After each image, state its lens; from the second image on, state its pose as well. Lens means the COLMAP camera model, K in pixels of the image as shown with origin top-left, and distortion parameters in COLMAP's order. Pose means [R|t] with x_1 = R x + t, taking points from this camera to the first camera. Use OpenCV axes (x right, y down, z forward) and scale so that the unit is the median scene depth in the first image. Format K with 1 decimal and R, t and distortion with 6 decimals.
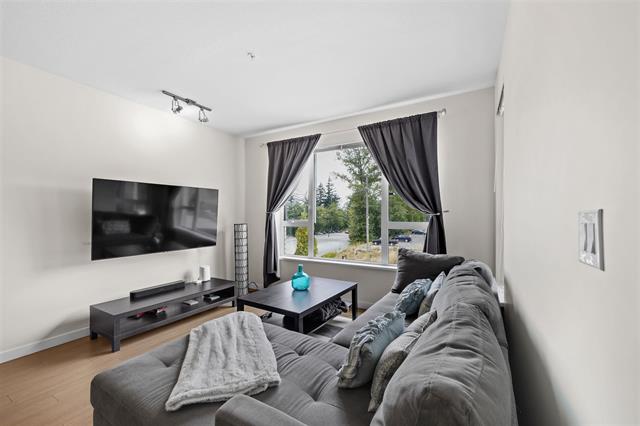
lens RADIAL K [[257.5, 0, 318.6], [0, 257.5, 216.2], [0, 0, 1]] dist [-0.001428, 0.000108]
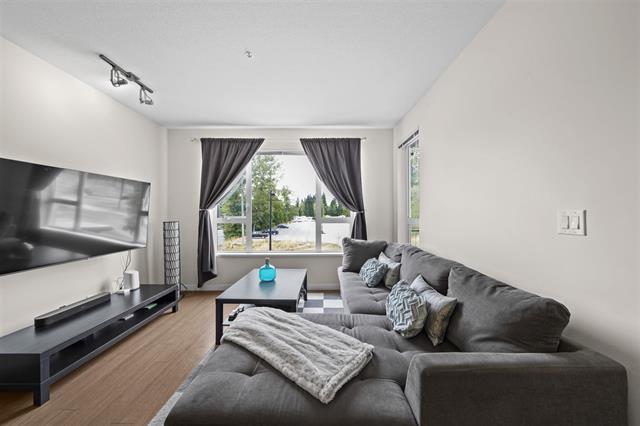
lens RADIAL K [[220.9, 0, 317.2], [0, 220.9, 213.0], [0, 0, 1]] dist [-0.012707, 0.000392]
pose [[0.866106, 0.001598, 0.499858, -0.291125], [-0.000530, 0.999997, -0.002278, 0.000494], [-0.499860, 0.001708, 0.866104, 0.073304]]
